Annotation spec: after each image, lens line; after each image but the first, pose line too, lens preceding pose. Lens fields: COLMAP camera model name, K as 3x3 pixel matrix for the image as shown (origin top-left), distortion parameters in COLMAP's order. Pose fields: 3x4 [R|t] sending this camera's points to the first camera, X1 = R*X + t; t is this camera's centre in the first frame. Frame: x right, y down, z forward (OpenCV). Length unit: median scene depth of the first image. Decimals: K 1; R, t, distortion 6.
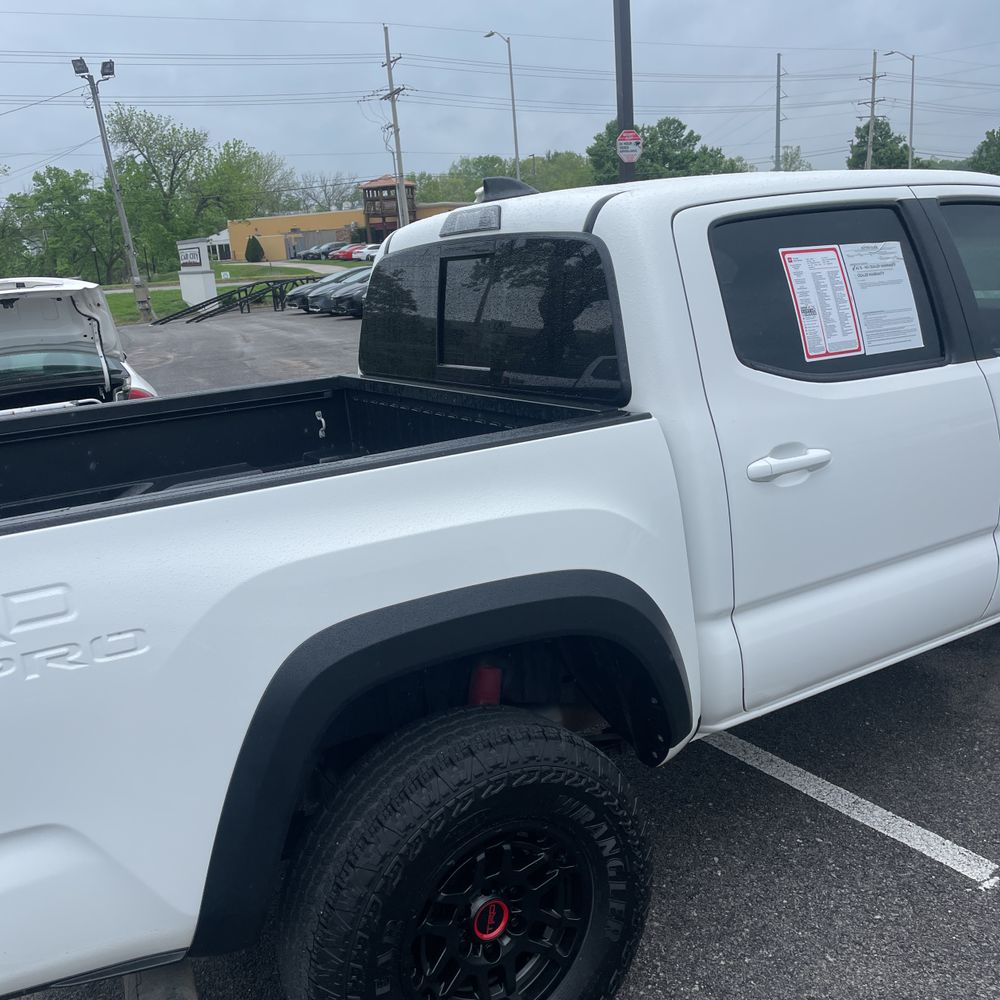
lens RADIAL K [[1017.9, 0, 498.9], [0, 1017.9, 484.5], [0, 0, 1]] dist [0.111264, -0.152388]
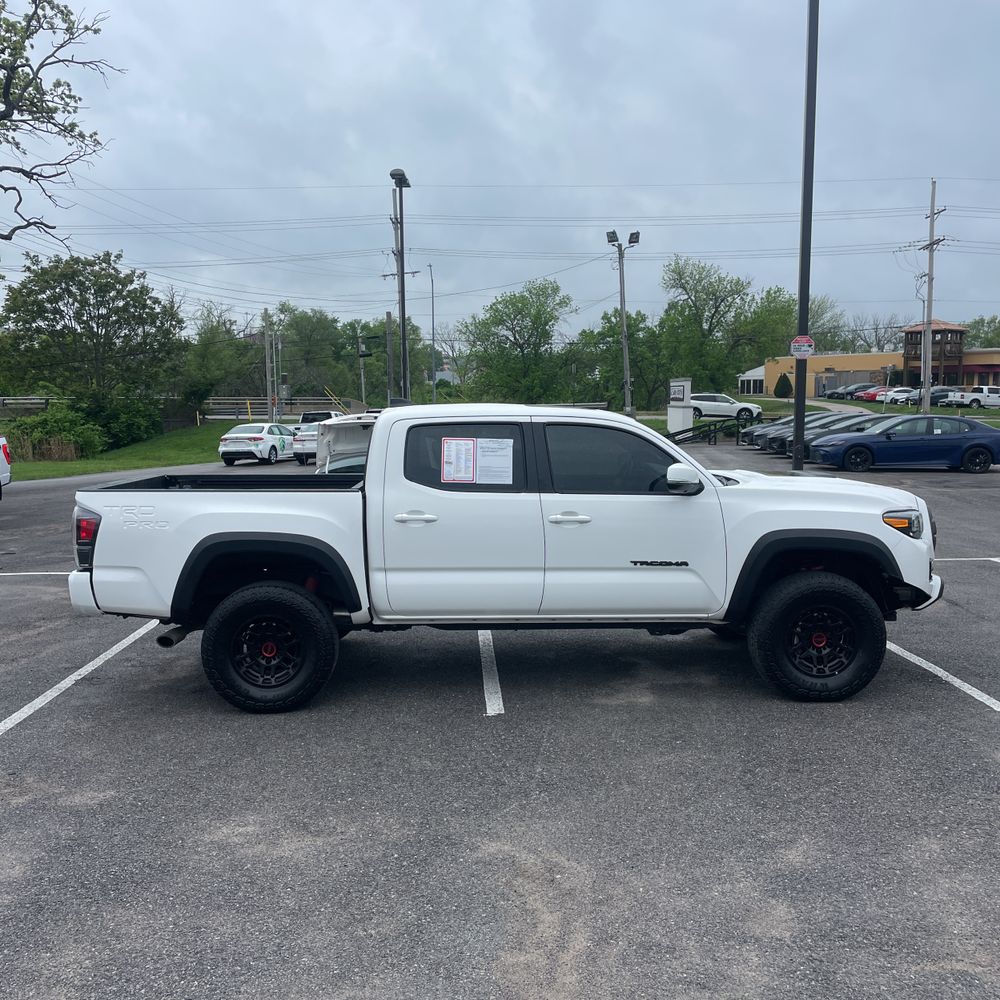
lens RADIAL K [[1028.8, 0, 492.8], [0, 1028.8, 497.2], [0, 0, 1]] dist [0.098497, -0.175888]
pose [[0.858941, 0.117564, -0.498396, 1.543516], [-0.172896, 0.982715, -0.066163, 0.058882], [0.482003, 0.143001, 0.864421, -1.040916]]
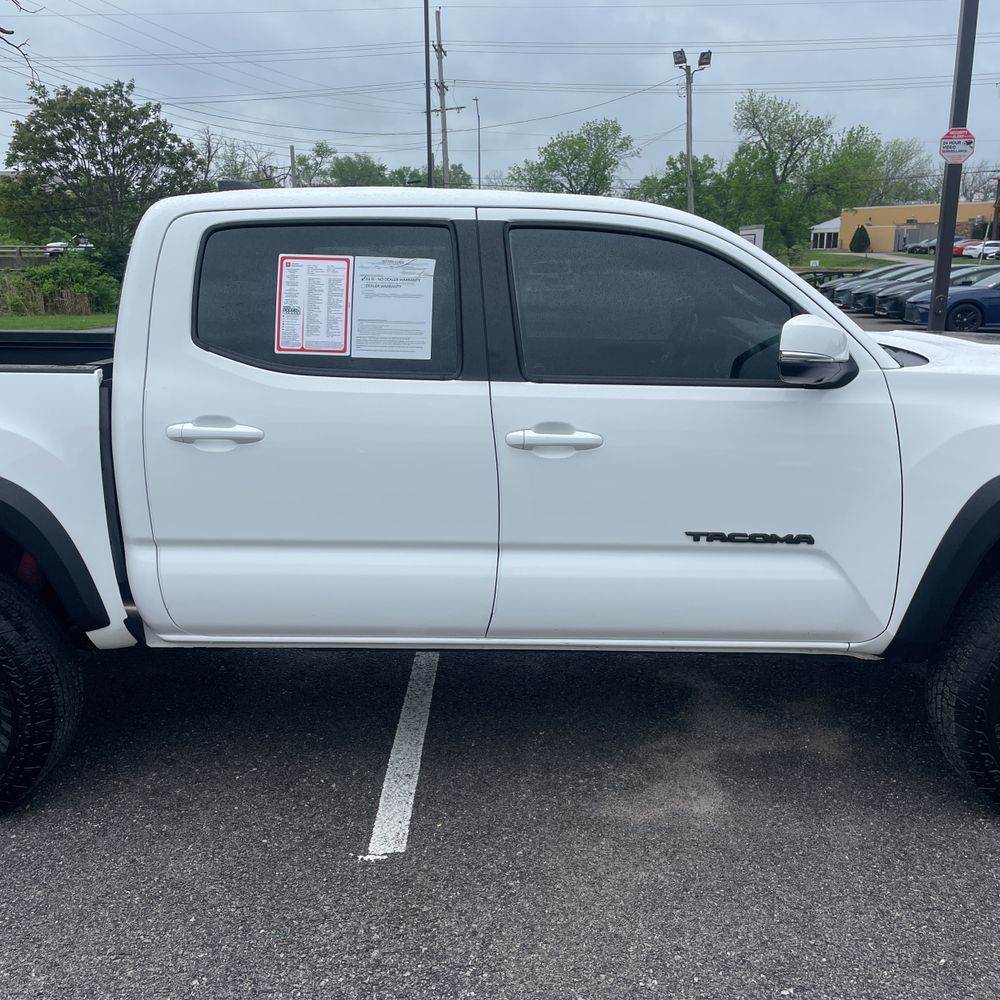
lens RADIAL K [[1023.5, 0, 500.0], [0, 1023.5, 500.0], [0, 0, 1]] dist [0.094513, -0.152386]
pose [[0.833021, 0.198076, -0.516567, 1.049227], [-0.184713, 0.979709, 0.077797, -0.086569], [0.521495, 0.030610, 0.852705, 0.135695]]
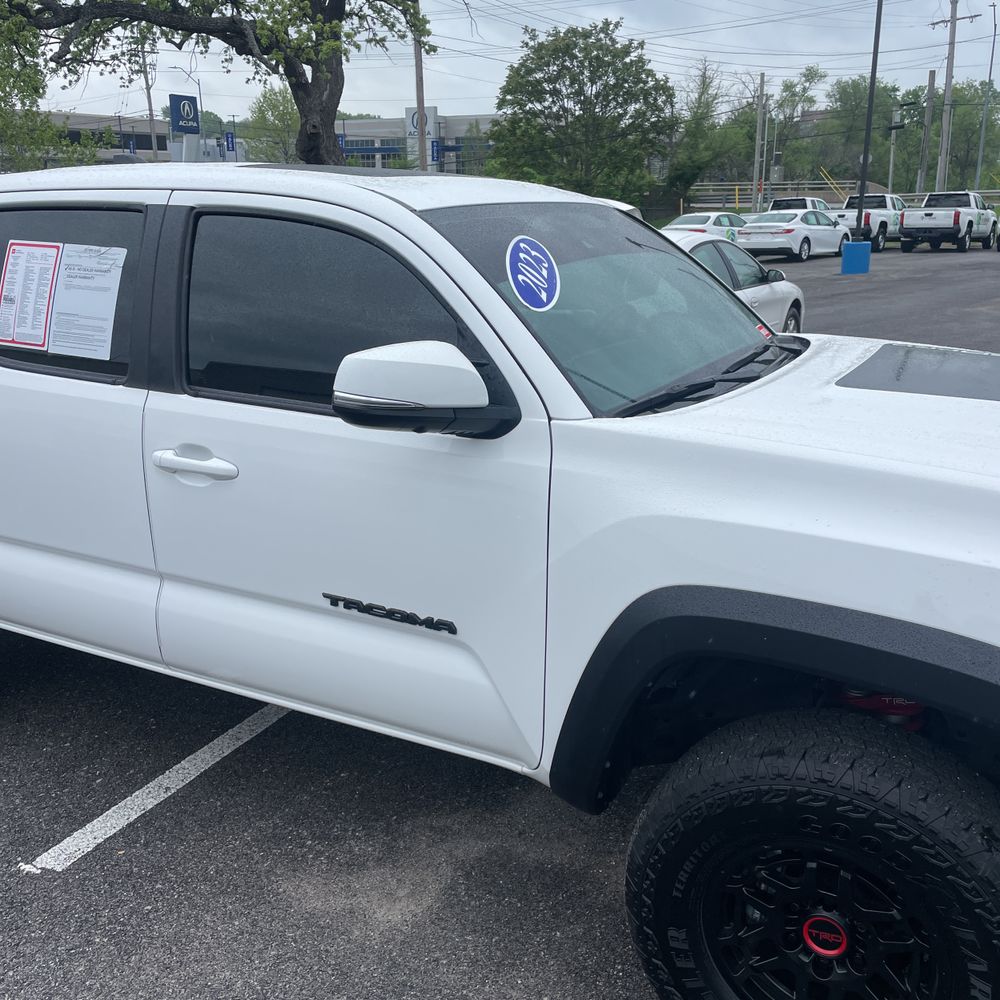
lens RADIAL K [[1021.2, 0, 500.0], [0, 1021.2, 500.0], [0, 0, 1]] dist [0.092692, -0.119562]
pose [[0.499131, 0.316790, -0.806543, 1.420356], [-0.226638, 0.946104, 0.231350, -0.317350], [0.836363, 0.067320, 0.544027, 0.787542]]
